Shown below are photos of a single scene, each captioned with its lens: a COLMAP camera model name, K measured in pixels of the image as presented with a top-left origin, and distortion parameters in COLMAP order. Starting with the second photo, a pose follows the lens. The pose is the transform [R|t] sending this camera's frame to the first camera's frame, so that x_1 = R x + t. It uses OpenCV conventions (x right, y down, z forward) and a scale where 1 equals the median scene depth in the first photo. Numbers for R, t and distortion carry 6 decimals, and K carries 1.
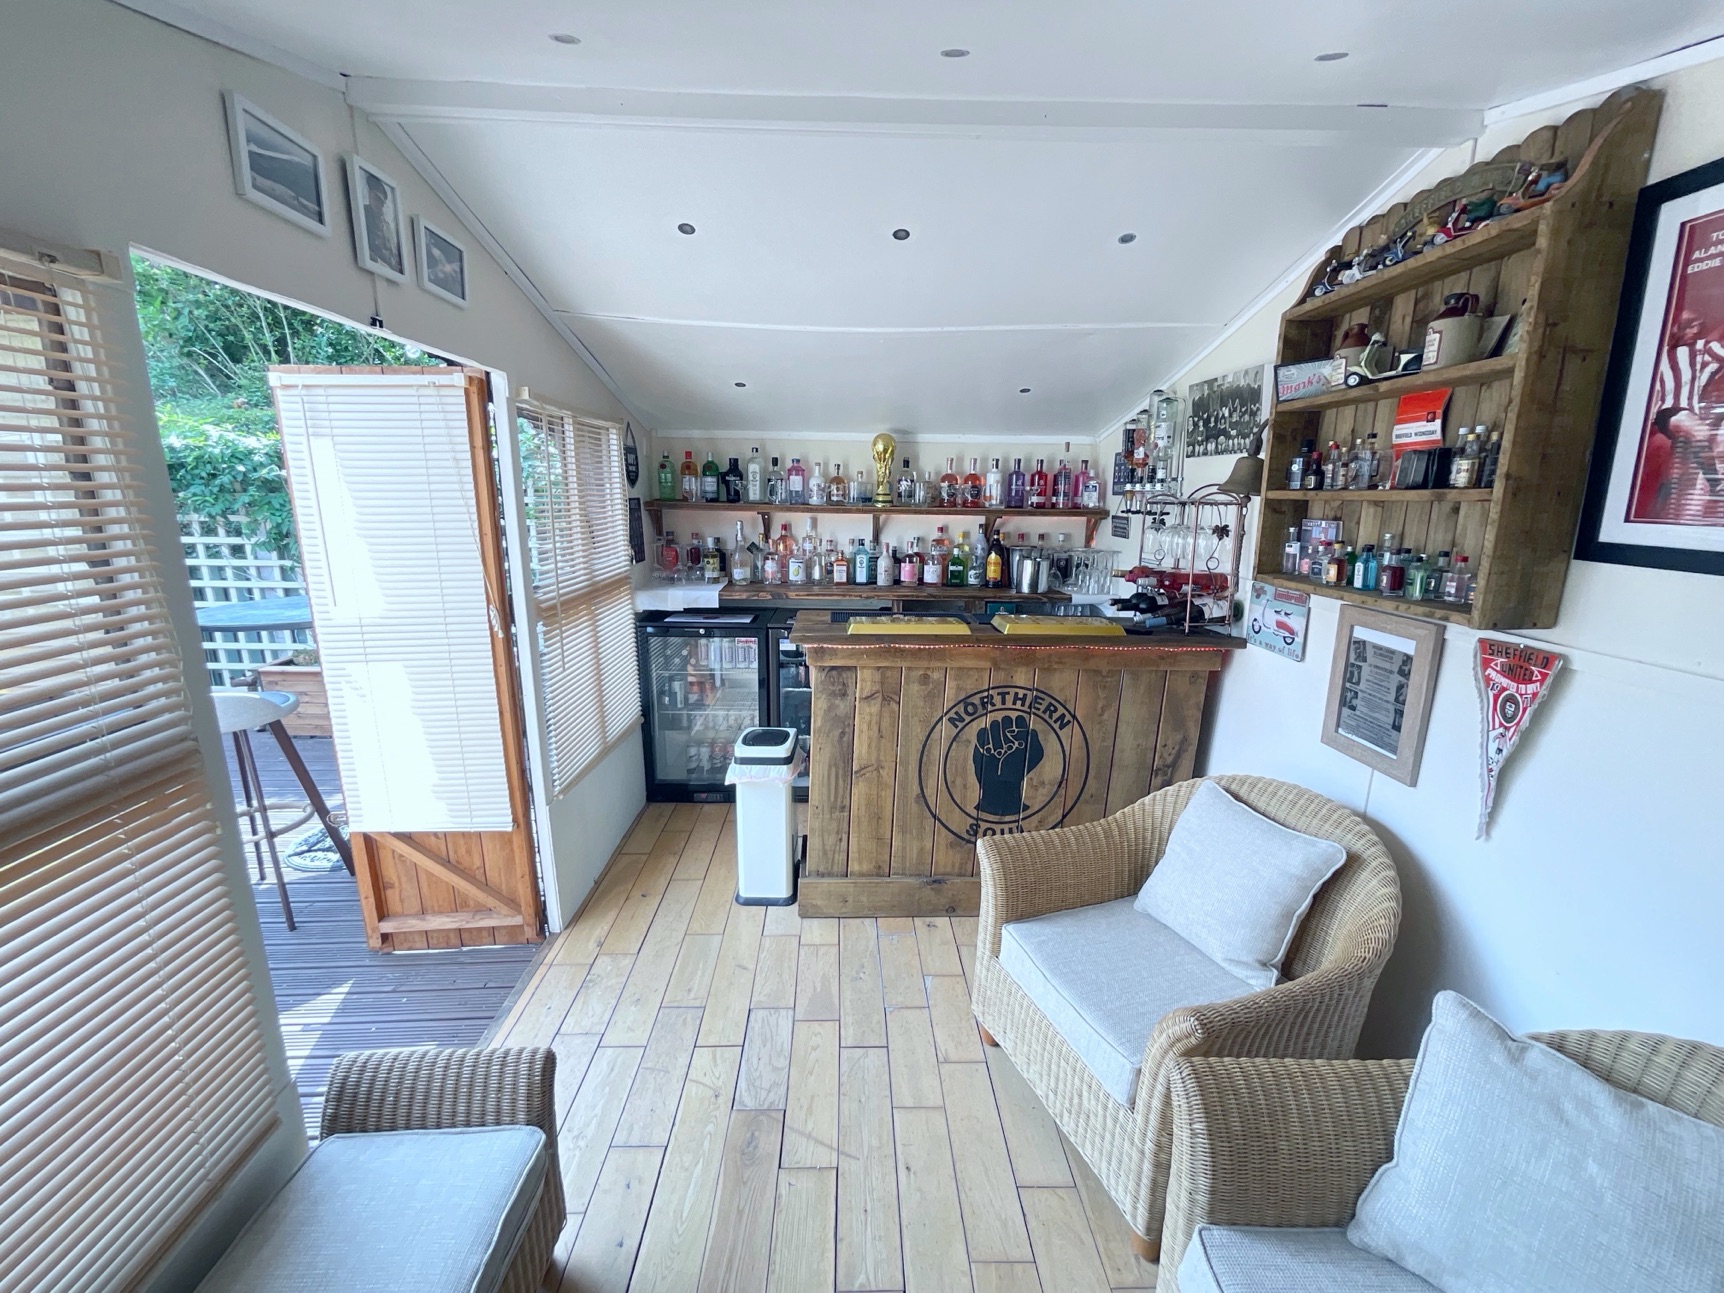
lens RADIAL K [[699.7, 0, 866.8], [0, 699.7, 643.4], [0, 0, 1]] dist [-0.000035, 0.000120]
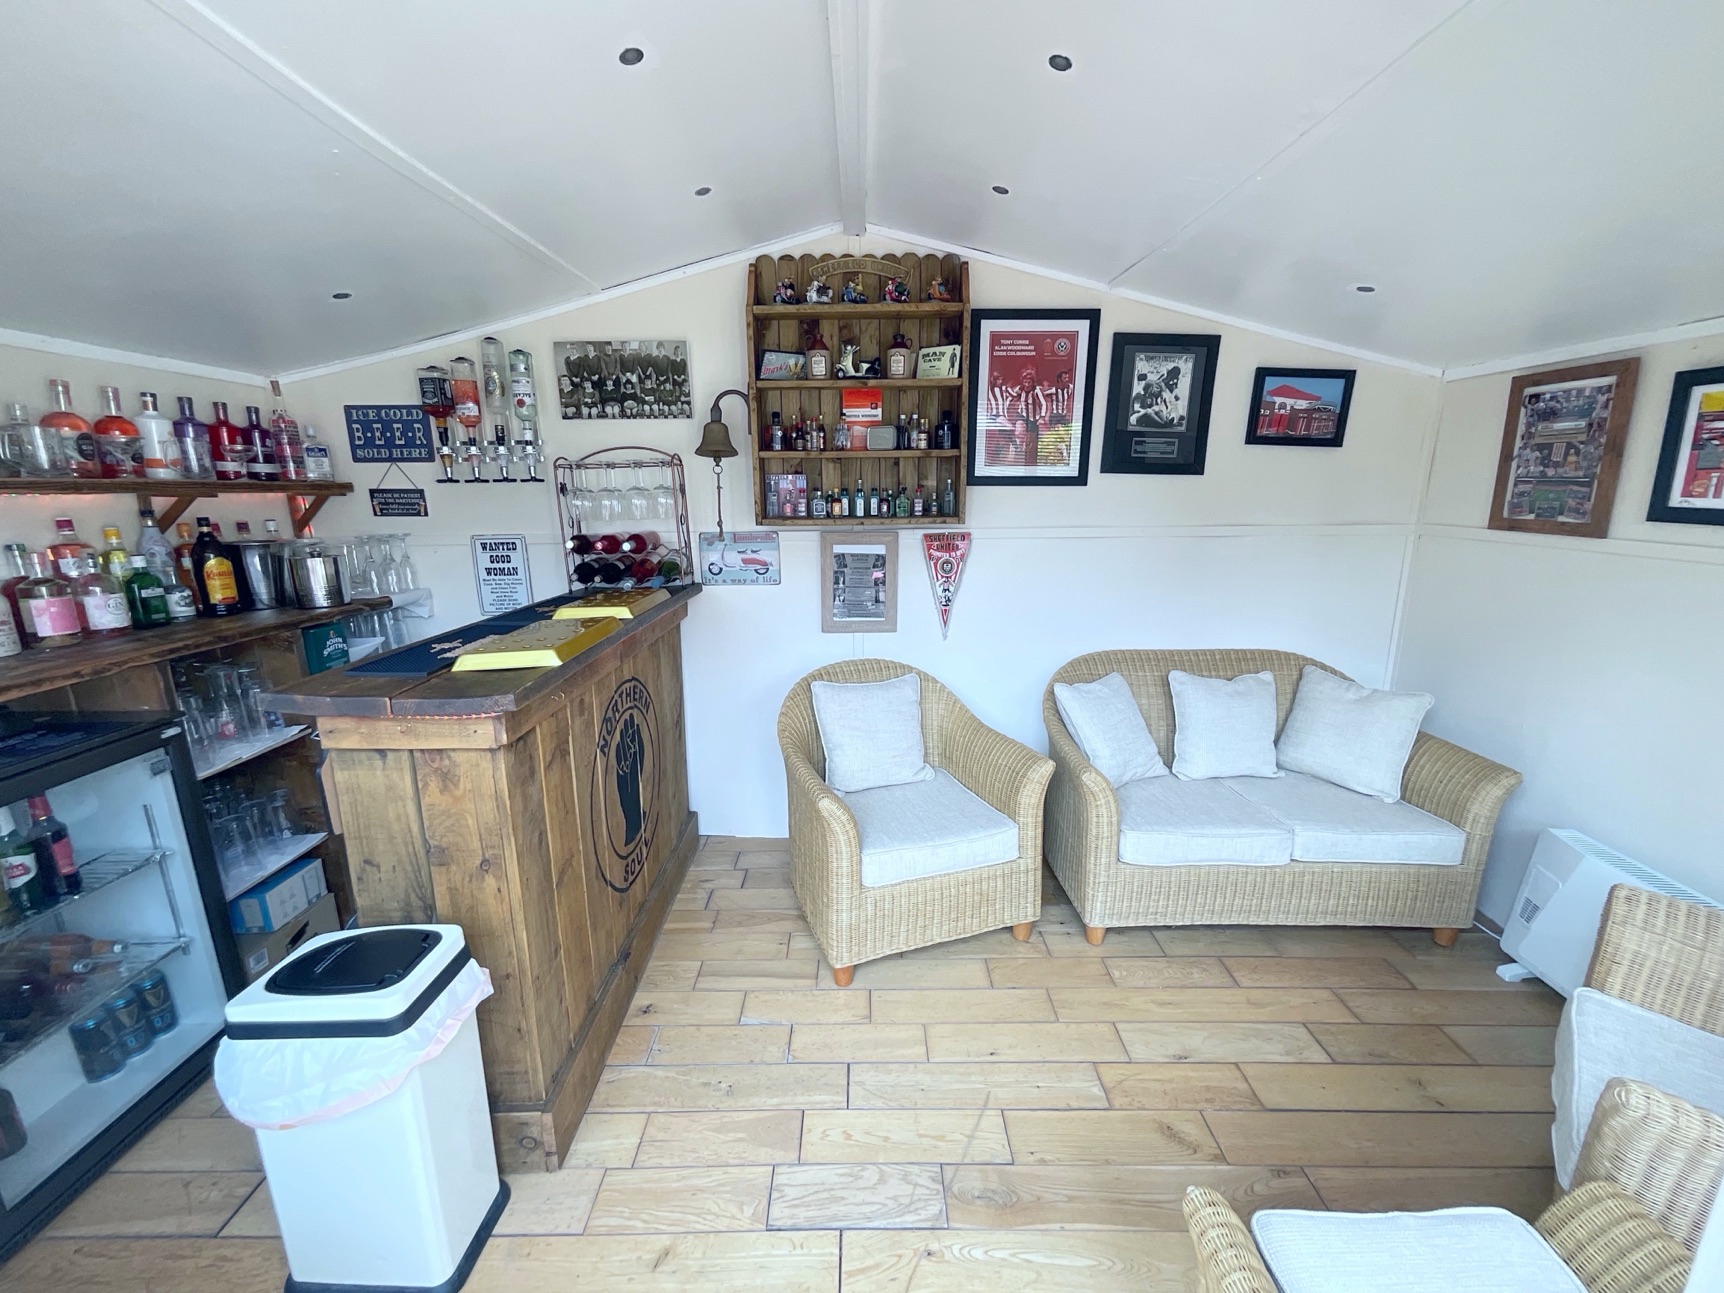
lens RADIAL K [[699.7, 0, 860.9], [0, 699.7, 644.4], [0, 0, 1]] dist [-0.000035, 0.000120]
pose [[0.034442, -0.231054, 0.972331, -0.639454], [0.219834, 0.950831, 0.218158, -0.111369], [-0.974929, 0.206237, 0.083543, 0.711895]]
